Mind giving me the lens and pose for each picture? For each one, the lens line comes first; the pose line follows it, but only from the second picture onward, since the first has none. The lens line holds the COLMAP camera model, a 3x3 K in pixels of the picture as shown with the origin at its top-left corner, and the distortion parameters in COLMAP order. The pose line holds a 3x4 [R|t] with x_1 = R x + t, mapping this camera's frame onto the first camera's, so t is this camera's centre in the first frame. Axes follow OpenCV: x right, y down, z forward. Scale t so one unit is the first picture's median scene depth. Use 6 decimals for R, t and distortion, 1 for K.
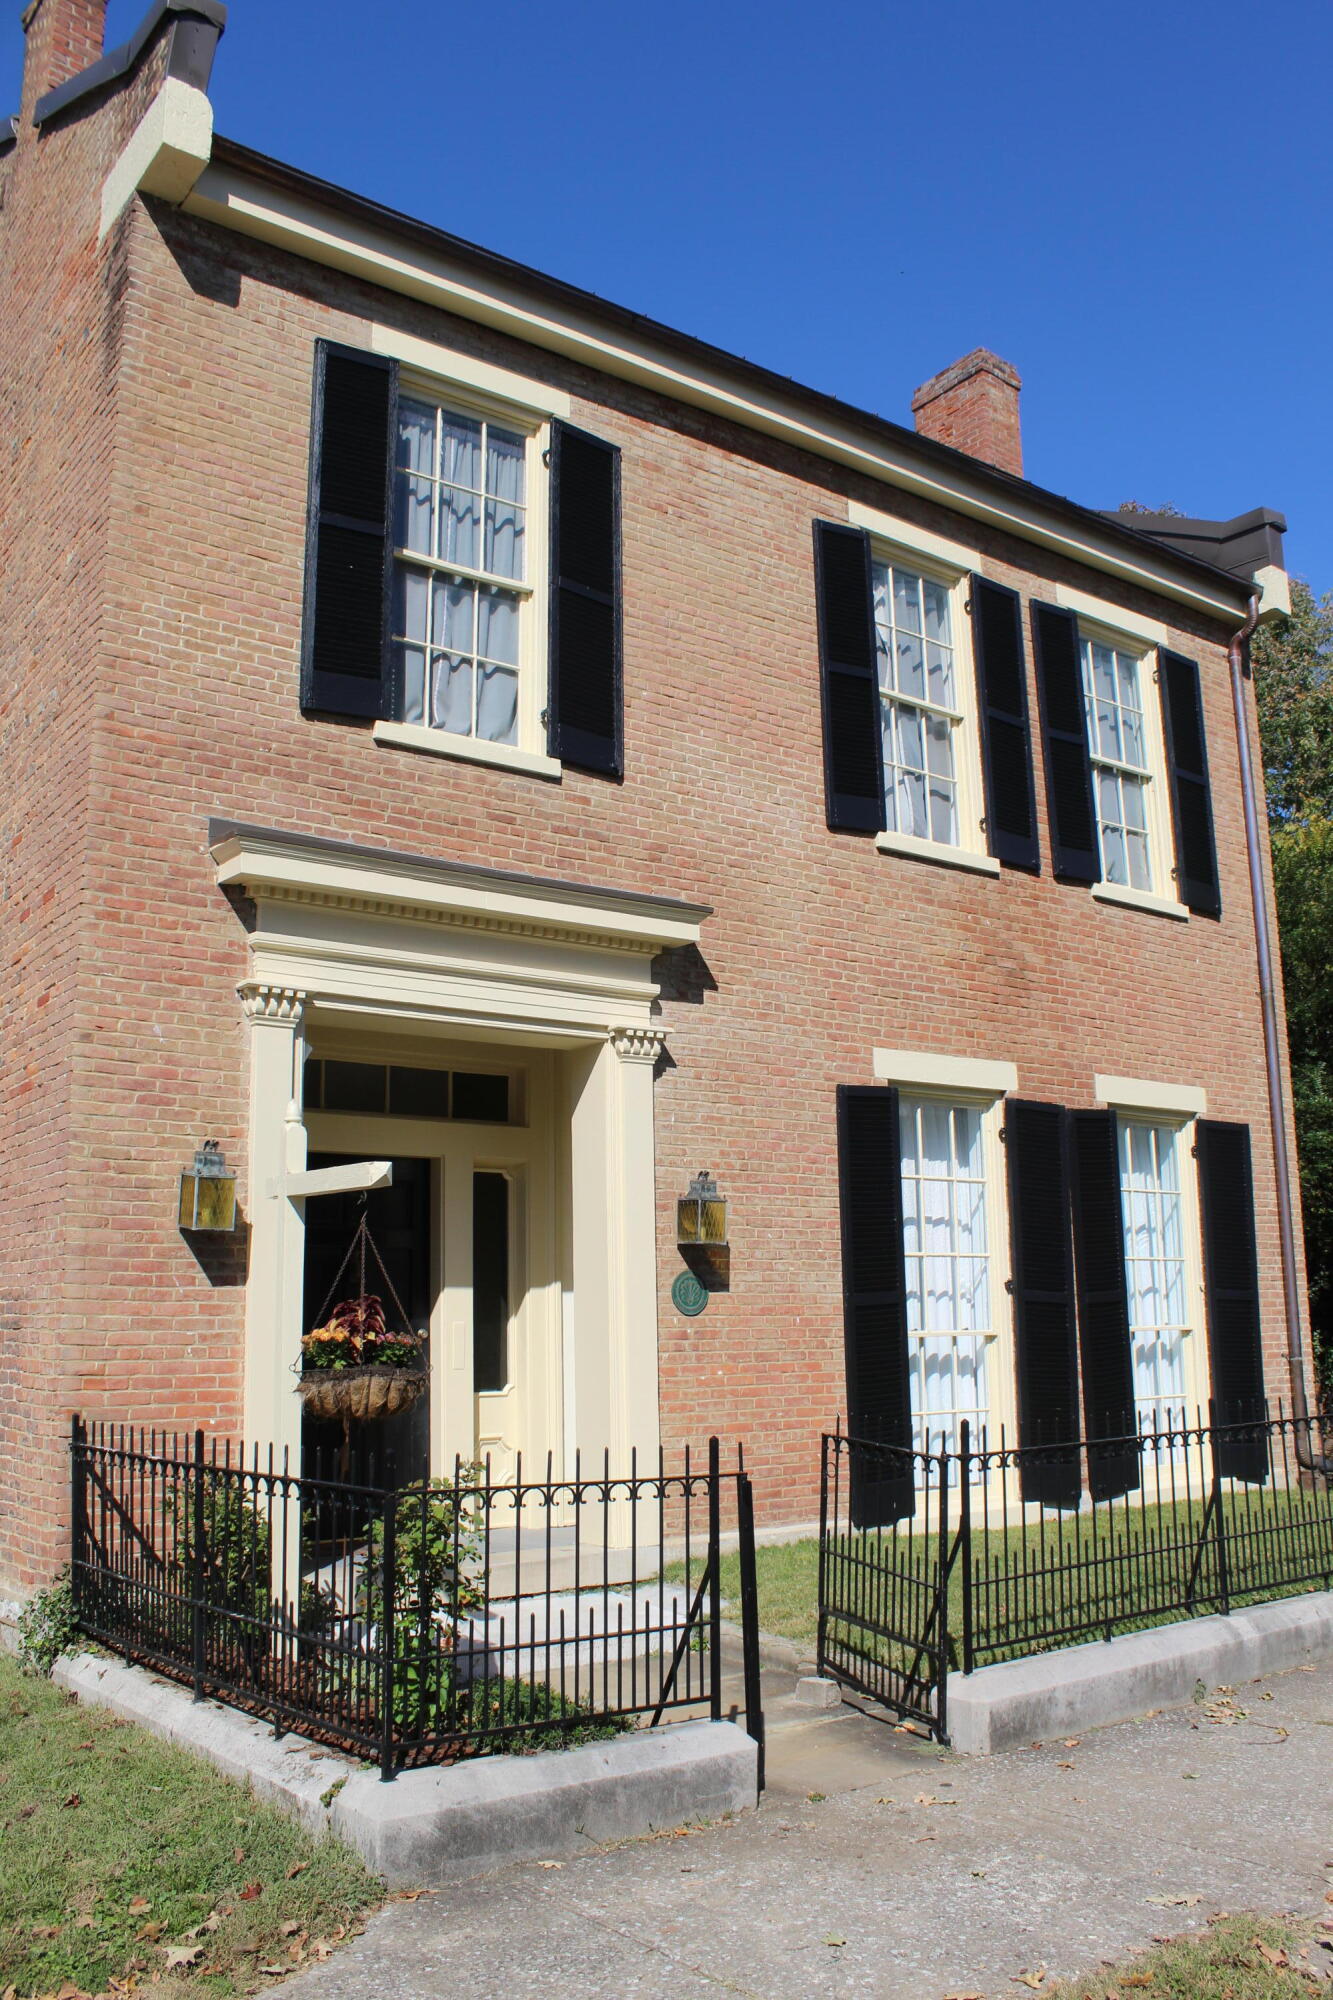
lens RADIAL K [[1680.0, 0, 666.5], [0, 1680.0, 1000.0], [0, 0, 1]] dist [-0.162150, 0.117014]
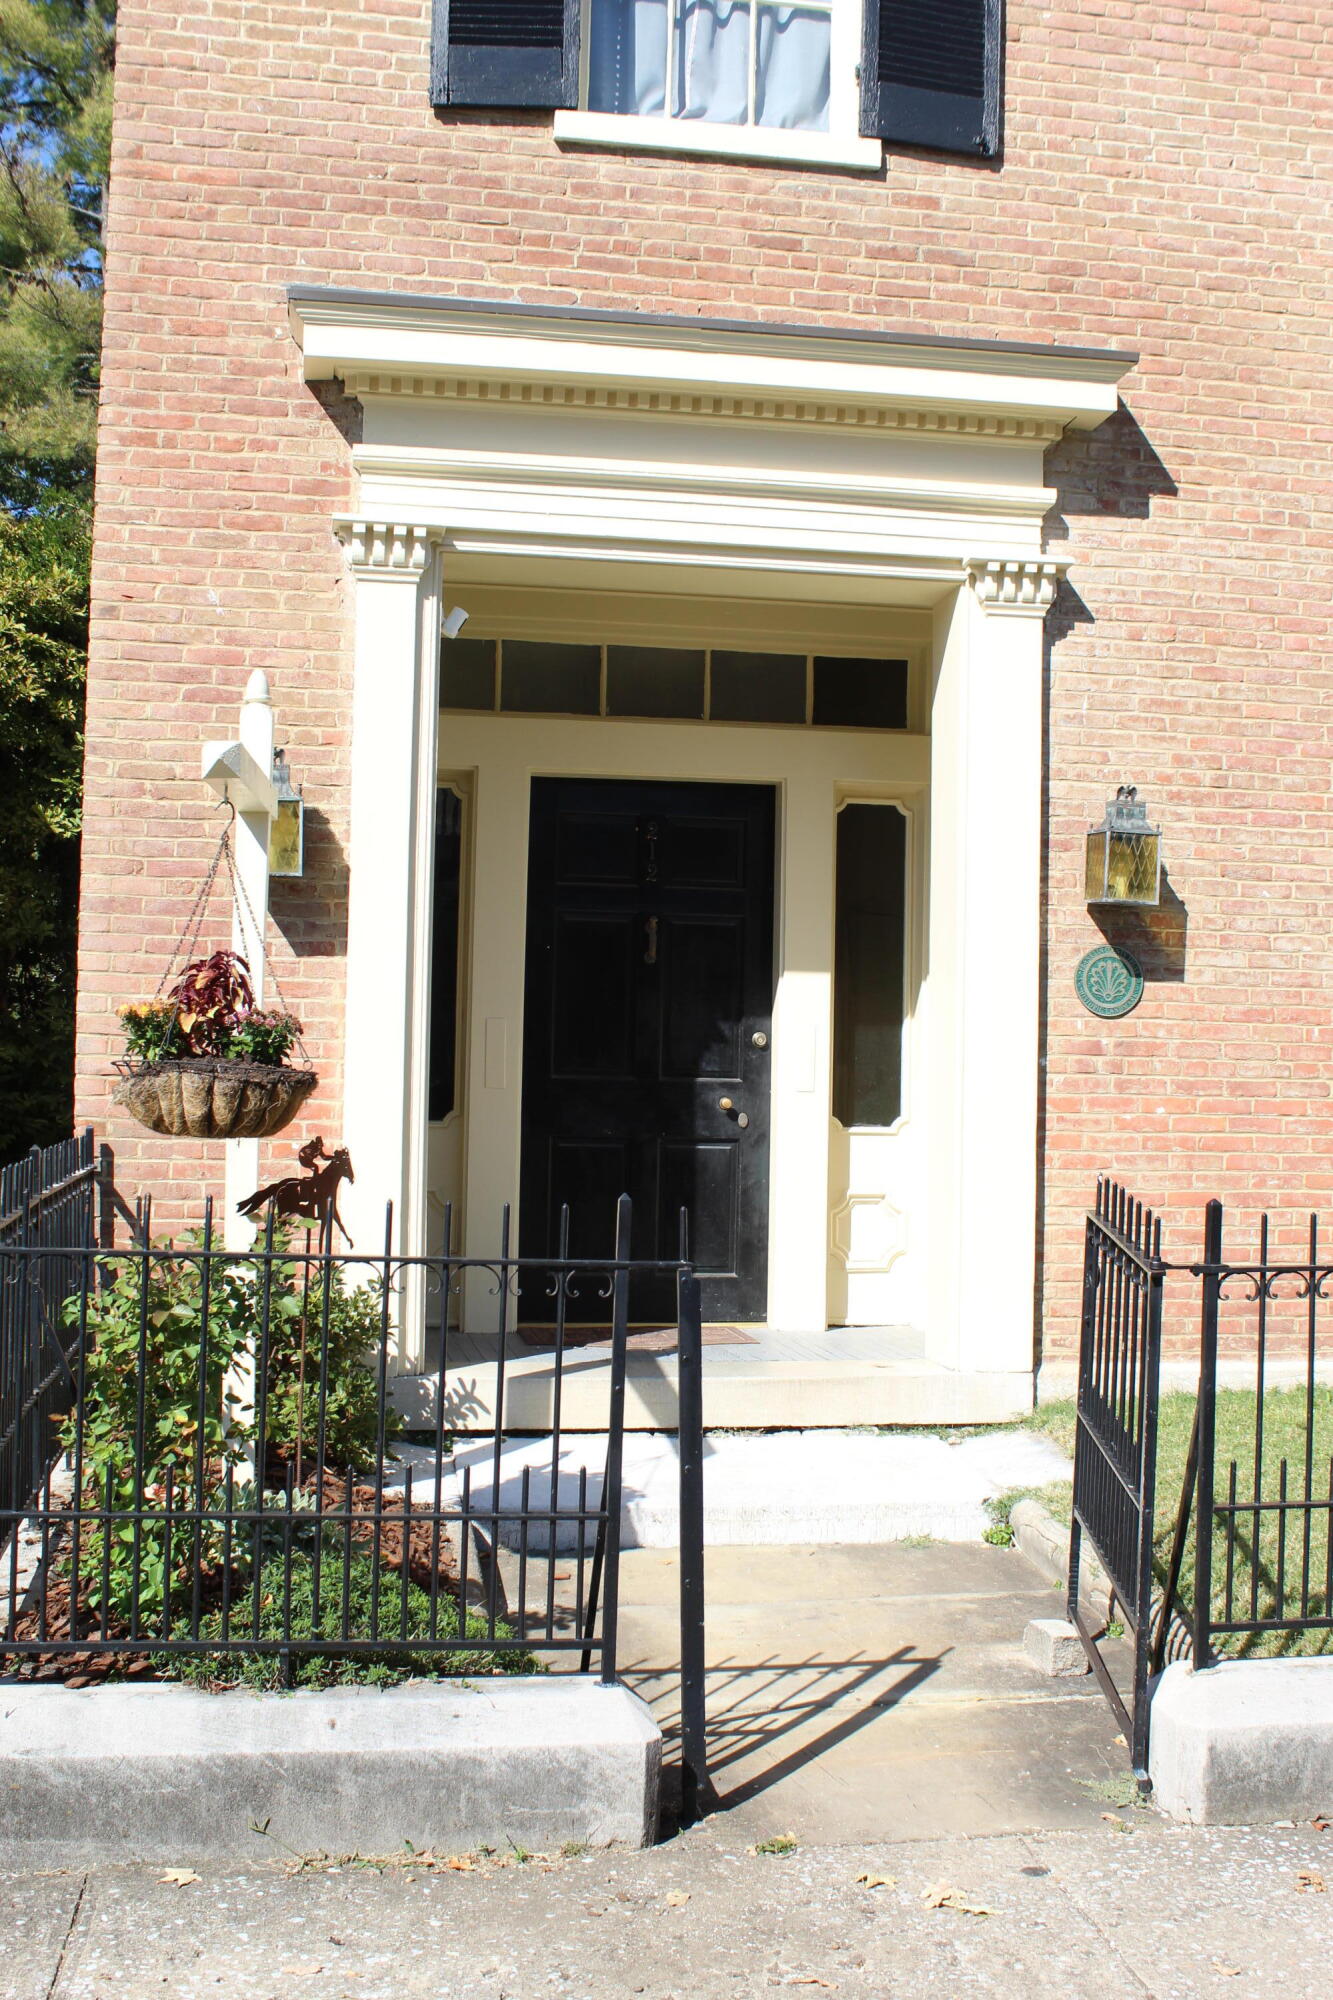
lens RADIAL K [[2075.7, 0, 666.5], [0, 2075.7, 1000.0], [0, 0, 1]] dist [-0.141708, 0.180433]
pose [[0.887174, 0.018085, -0.461080, 0.249642], [0.057569, 0.987086, 0.149487, 0.063105], [0.457829, -0.159164, 0.874677, 0.273994]]
